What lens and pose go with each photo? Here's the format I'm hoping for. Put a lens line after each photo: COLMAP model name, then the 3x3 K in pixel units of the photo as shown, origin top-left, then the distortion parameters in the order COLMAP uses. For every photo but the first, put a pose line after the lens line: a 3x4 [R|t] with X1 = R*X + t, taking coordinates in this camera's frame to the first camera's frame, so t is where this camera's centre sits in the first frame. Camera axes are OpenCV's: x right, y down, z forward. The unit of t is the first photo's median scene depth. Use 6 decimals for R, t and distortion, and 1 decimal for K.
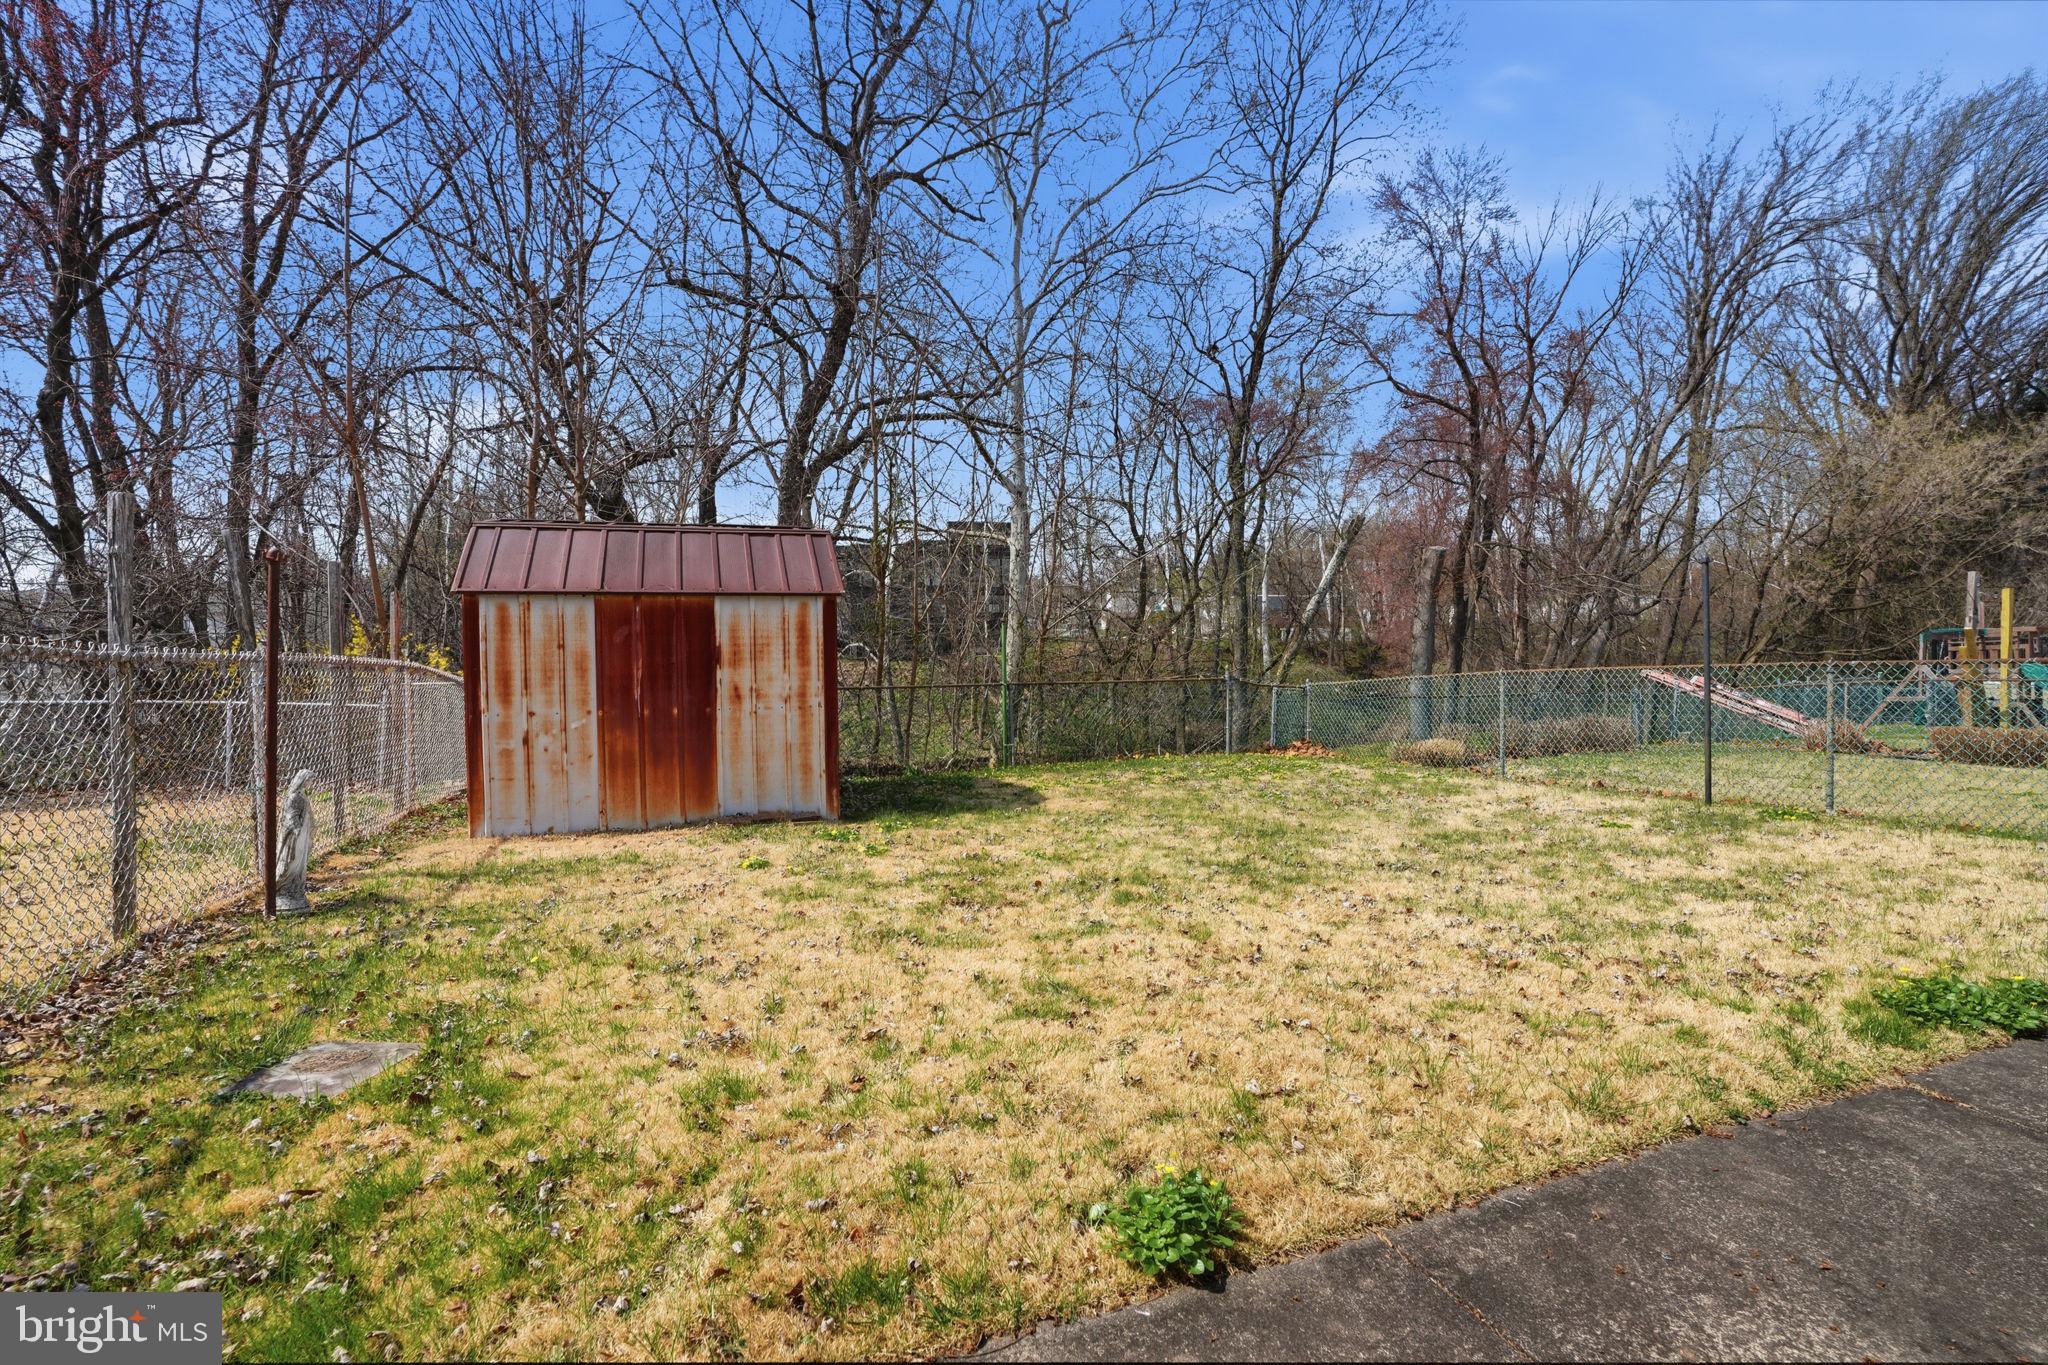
lens RADIAL K [[992.9, 0, 1024.0], [0, 992.9, 682.5], [0, 0, 1]] dist [-0.067689, 0.040125]
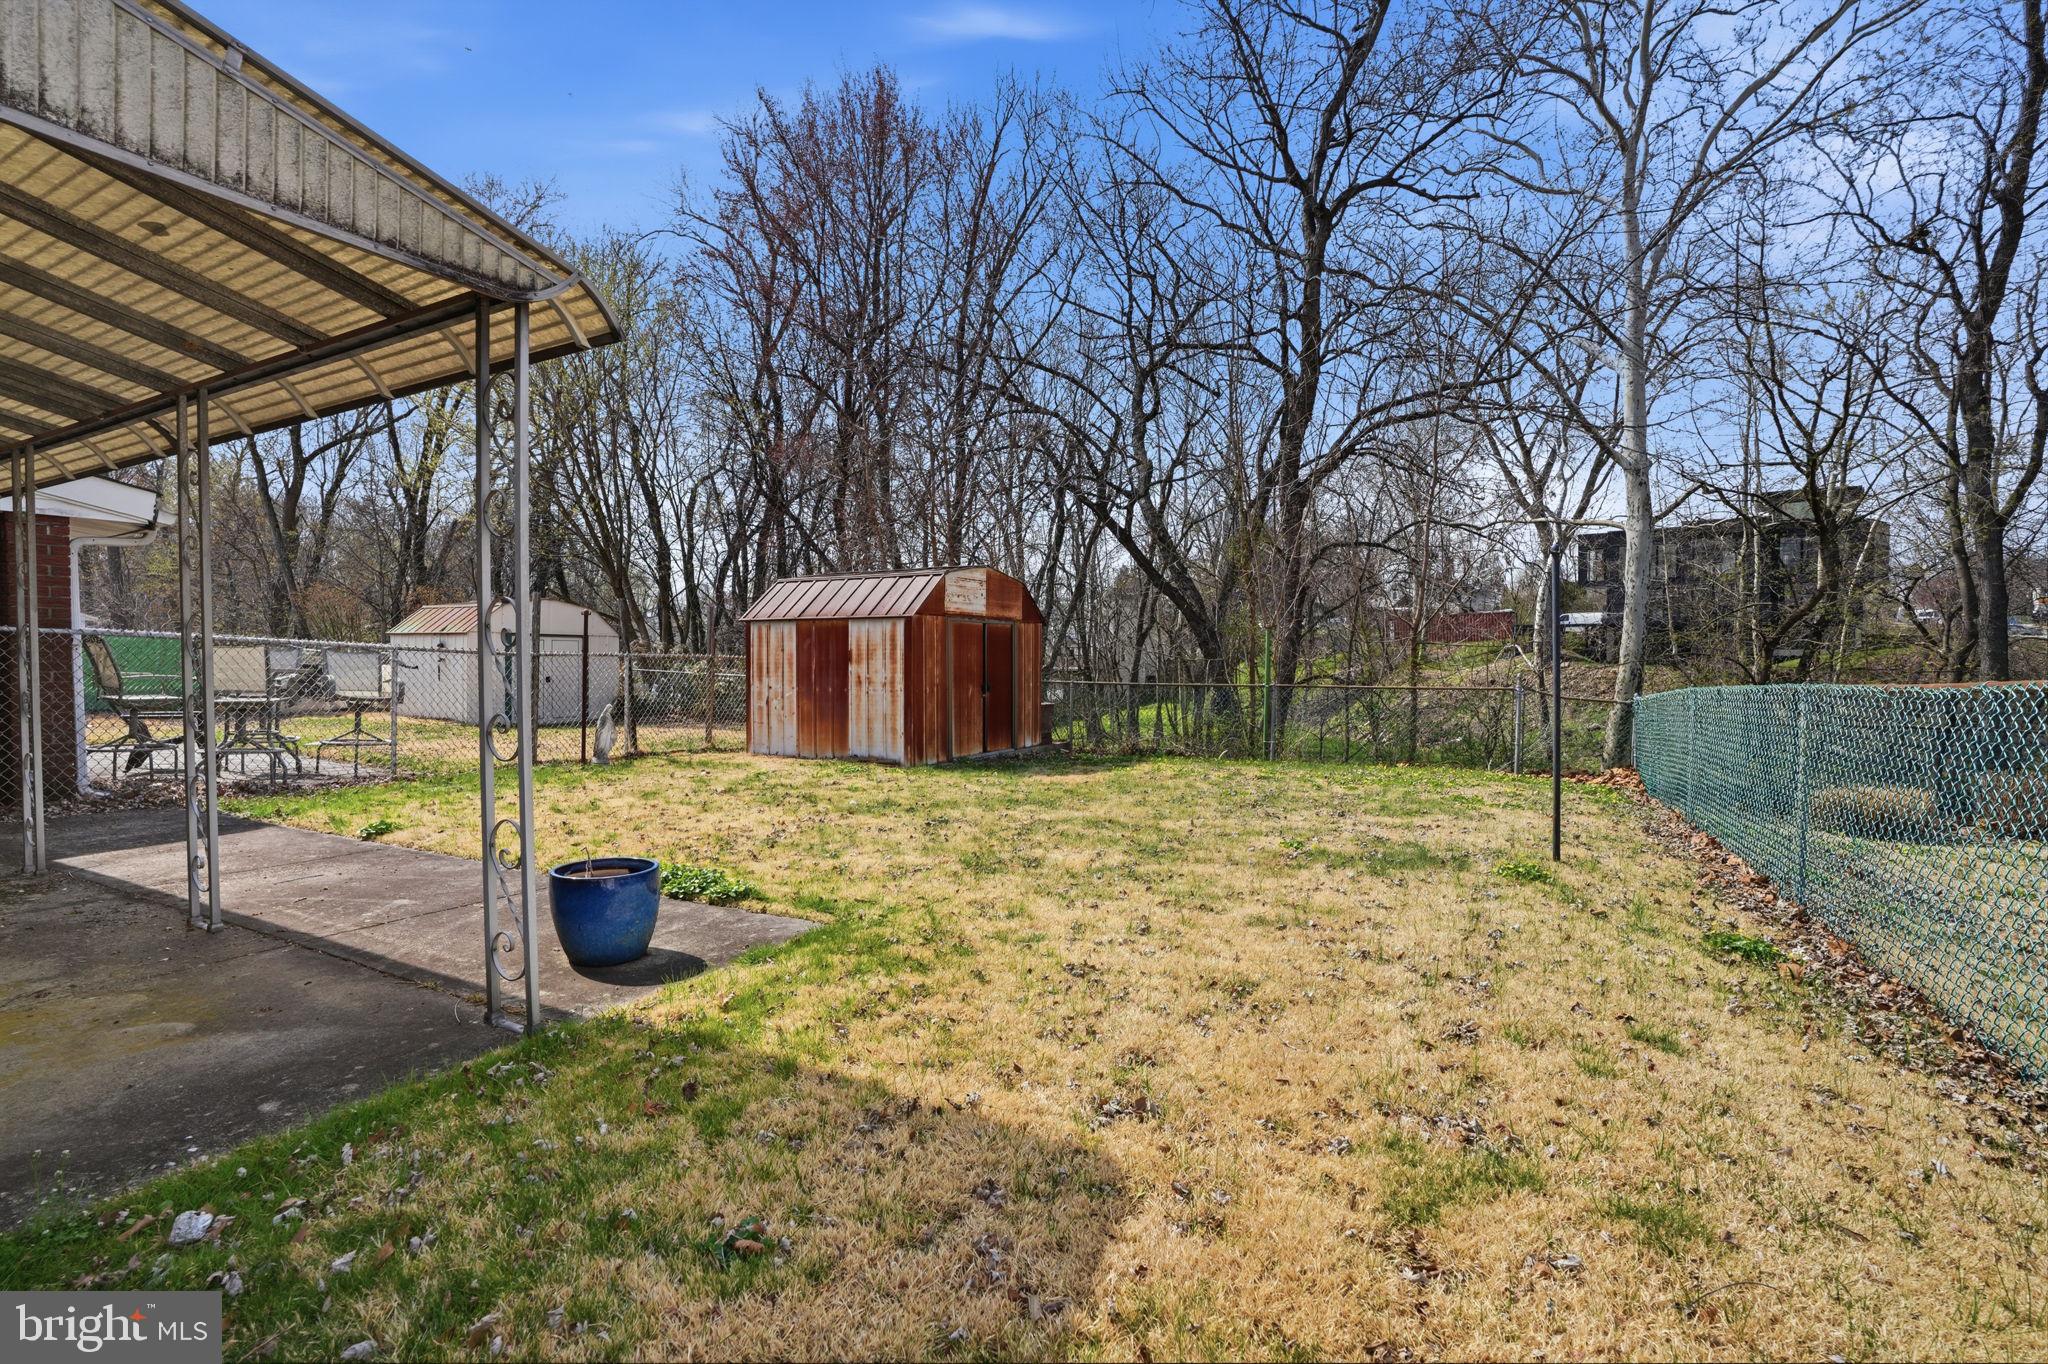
lens RADIAL K [[992.9, 0, 1024.0], [0, 992.9, 682.0], [0, 0, 1]] dist [-0.067689, 0.040125]
pose [[0.677825, 0.036874, -0.734298, 1.035487], [-0.027609, 0.999314, 0.024696, -0.031970], [0.734705, 0.003534, 0.678378, 0.112319]]
